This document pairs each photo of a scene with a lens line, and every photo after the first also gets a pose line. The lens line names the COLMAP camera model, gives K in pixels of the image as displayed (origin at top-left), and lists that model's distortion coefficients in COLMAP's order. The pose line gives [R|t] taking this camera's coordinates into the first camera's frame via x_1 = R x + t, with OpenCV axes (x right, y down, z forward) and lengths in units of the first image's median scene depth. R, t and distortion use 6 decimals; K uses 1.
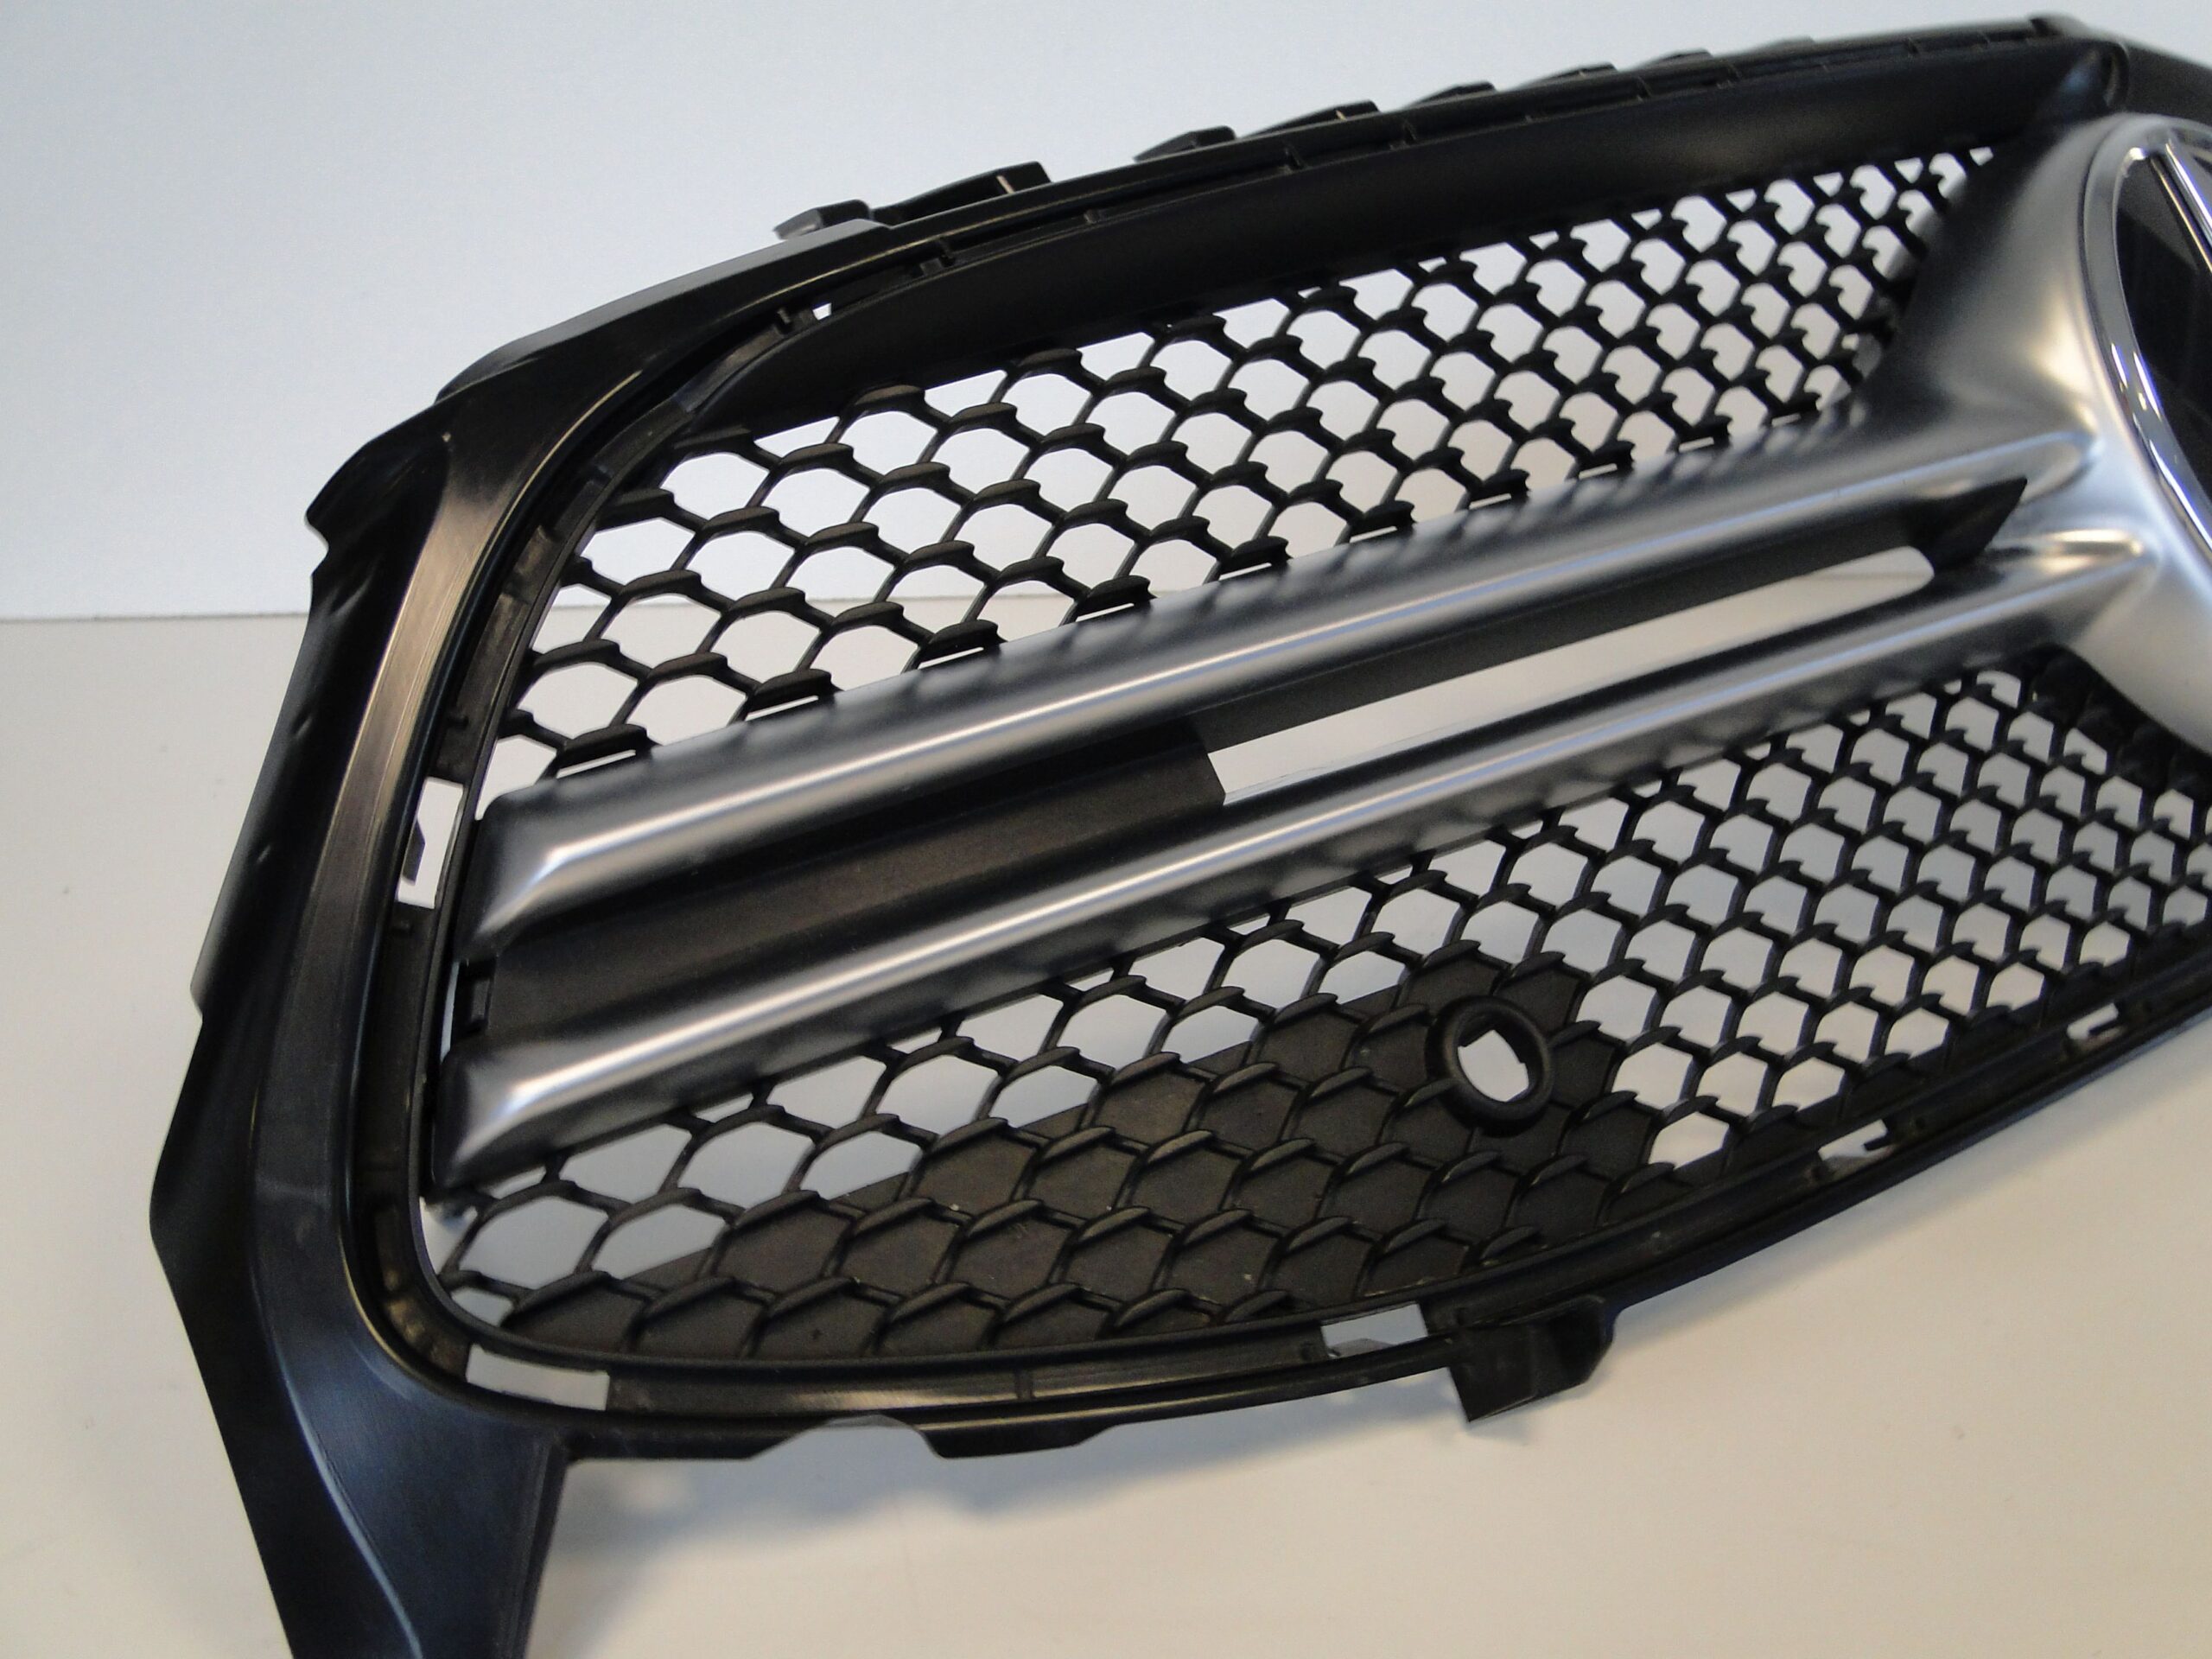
lens RADIAL K [[1804.9, 0, 1106.0], [0, 1804.9, 829.5], [0, 0, 1]] dist [-0.002148, 0.004759]
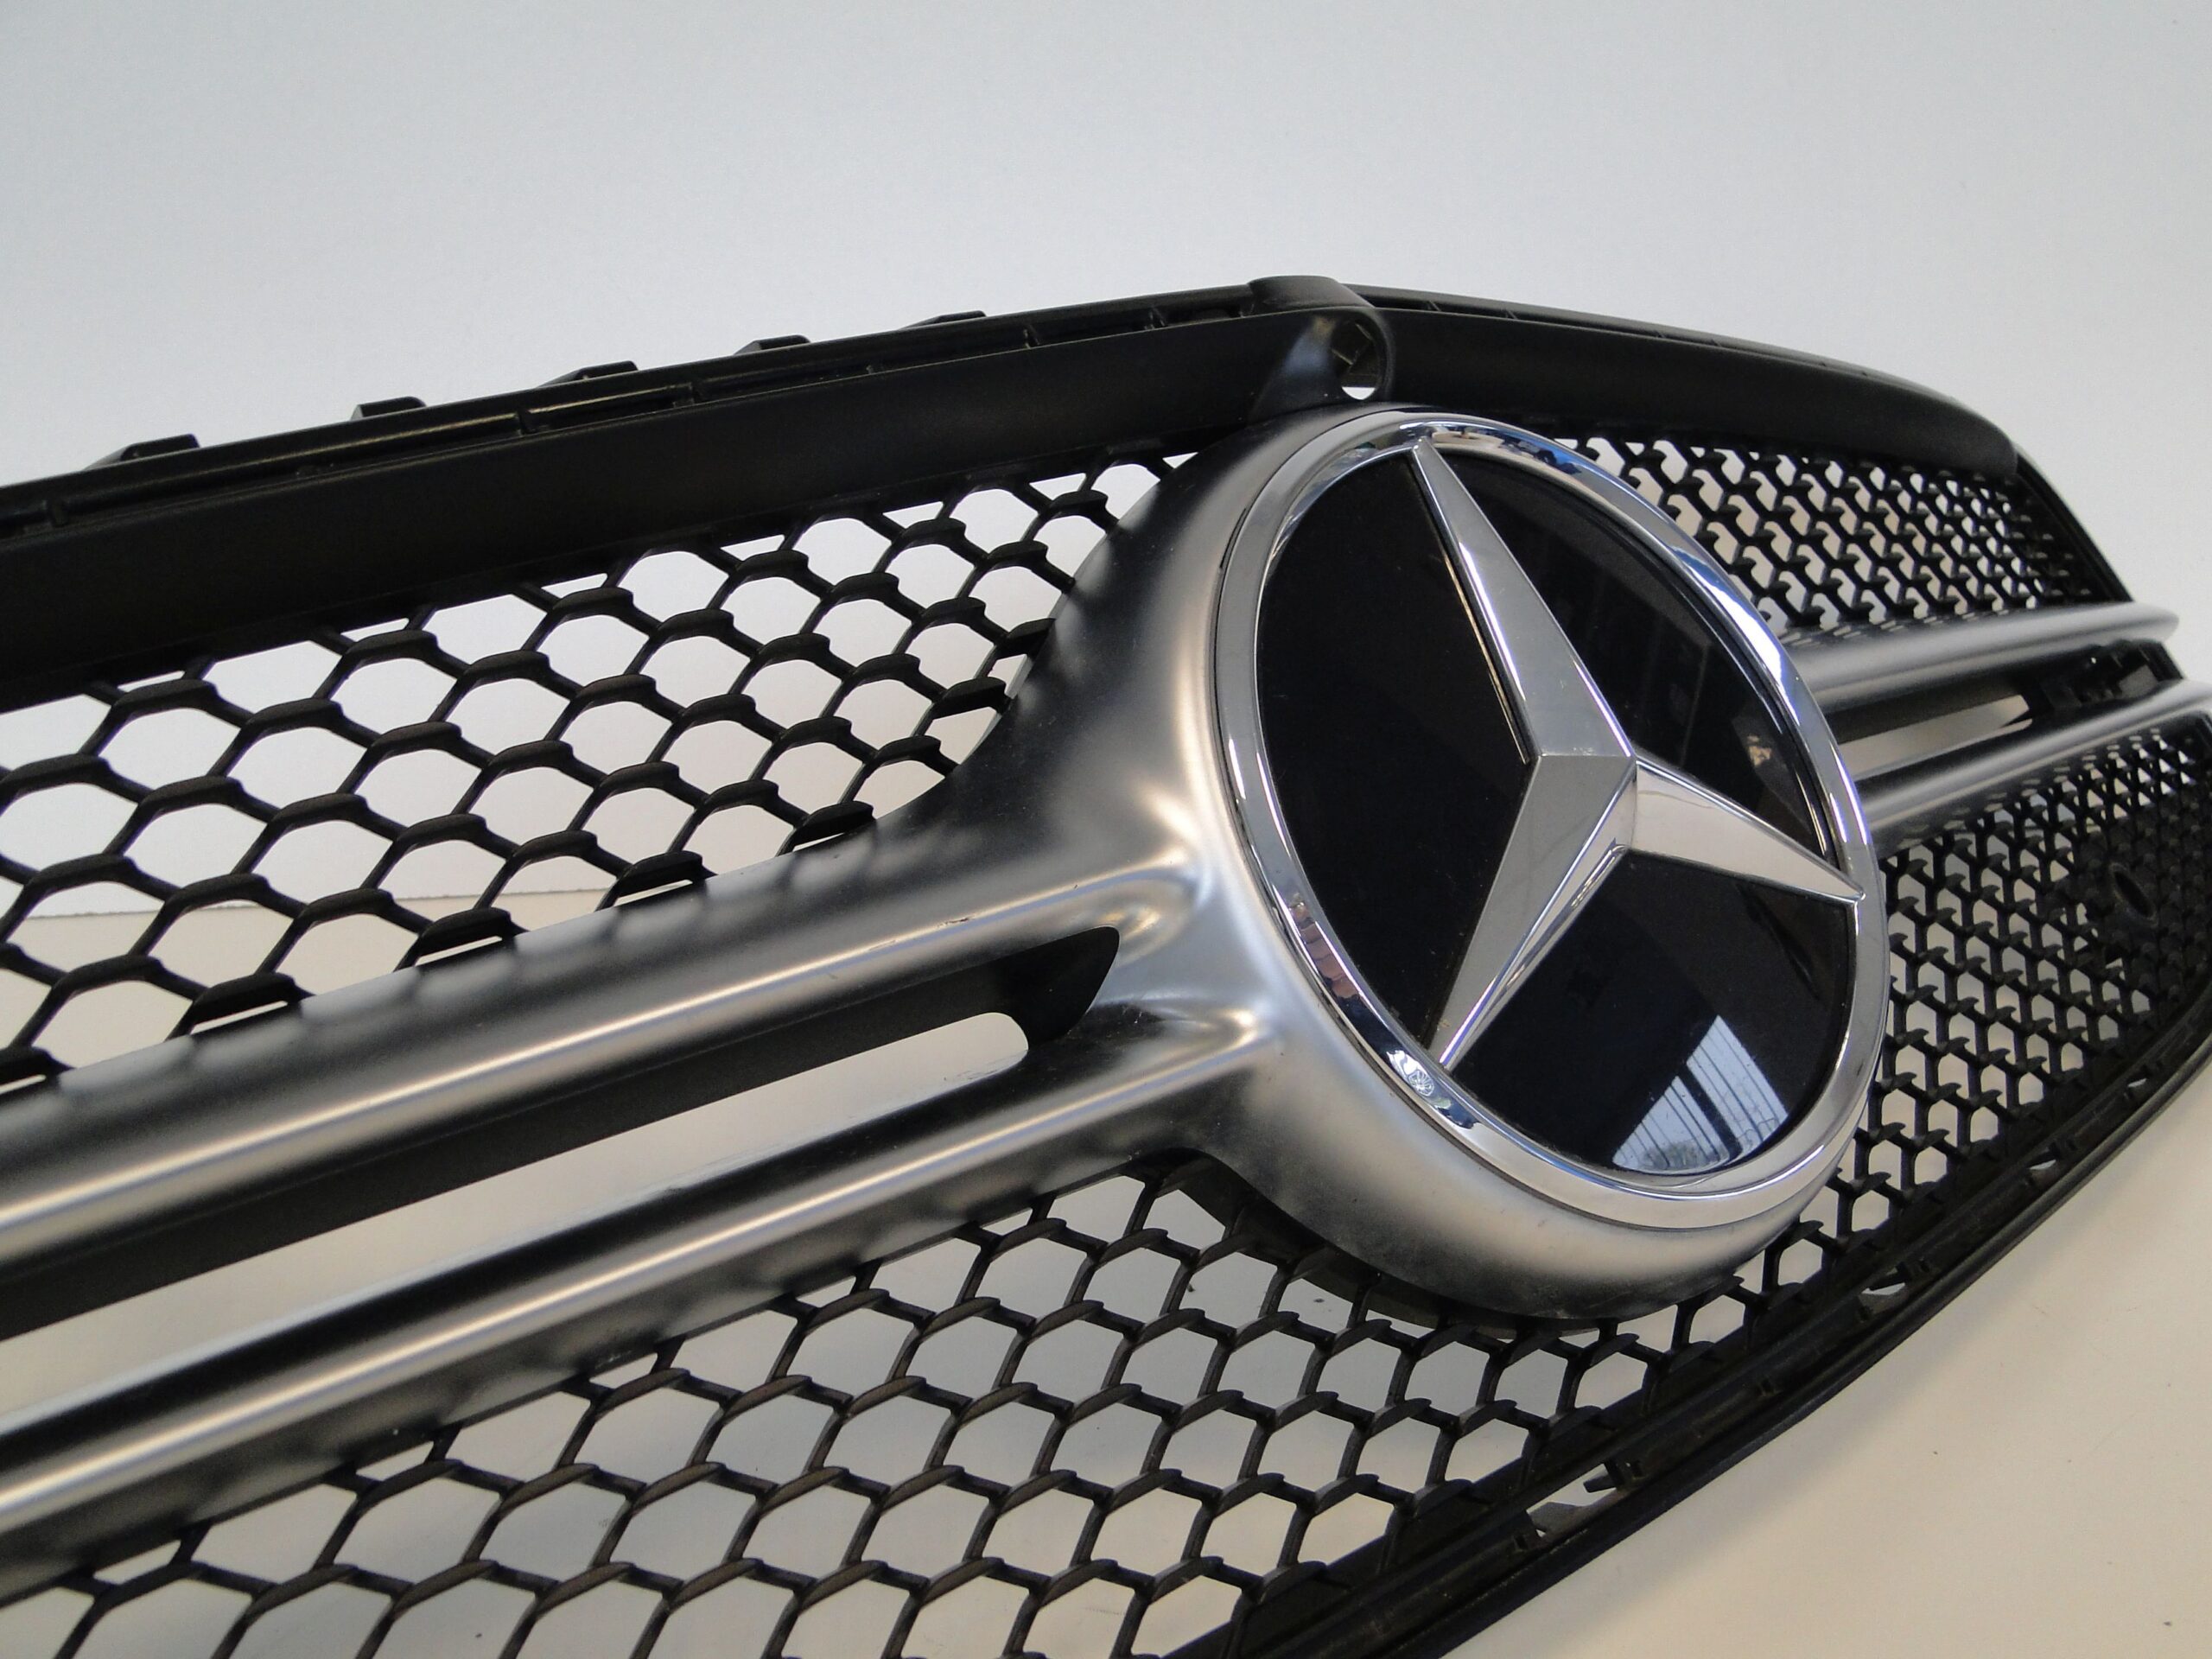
lens RADIAL K [[1804.9, 0, 1106.0], [0, 1804.9, 829.5], [0, 0, 1]] dist [-0.002148, 0.004759]
pose [[0.999665, -0.018480, 0.018130, 0.672921], [0.019842, 0.996749, -0.078094, -0.241715], [-0.016628, 0.078427, 0.996781, 0.368588]]
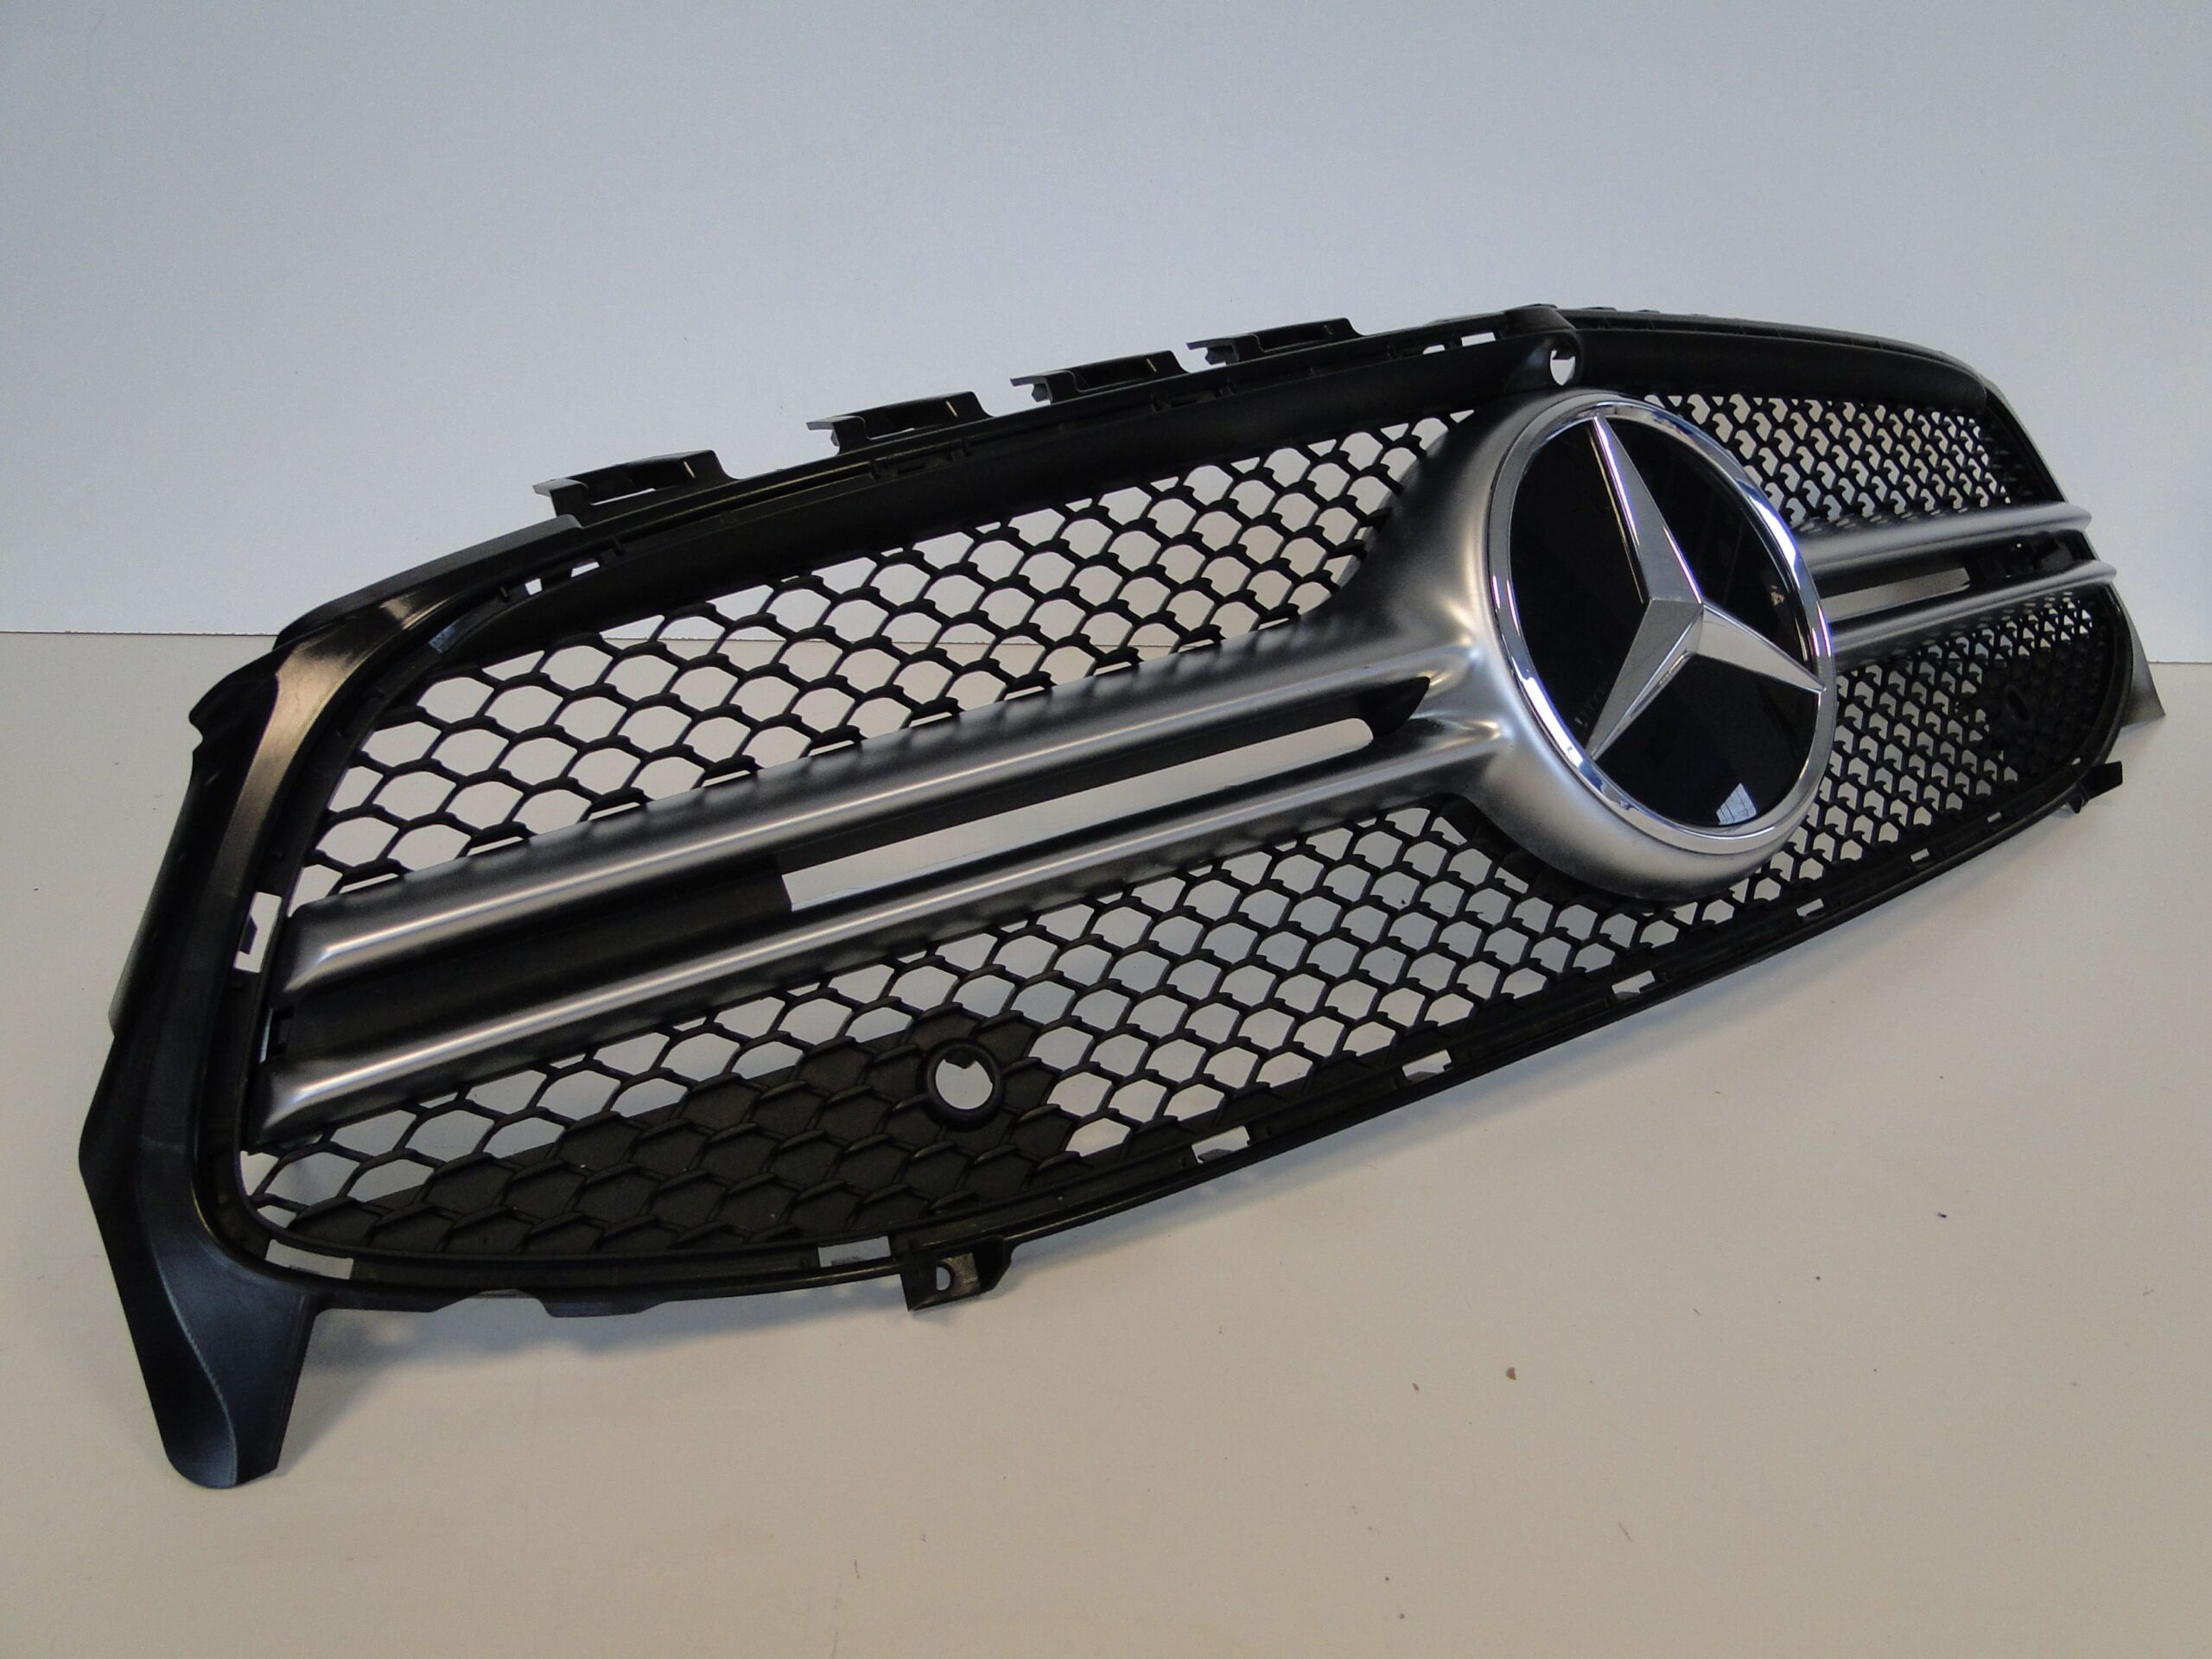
lens RADIAL K [[1817.9, 0, 1106.0], [0, 1817.9, 829.5], [0, 0, 1]] dist [0.006139, 0.001623]
pose [[0.999218, 0.038738, 0.007899, 0.340979], [-0.039008, 0.998530, 0.037620, -0.161842], [-0.006430, -0.037899, 0.999261, -0.586062]]
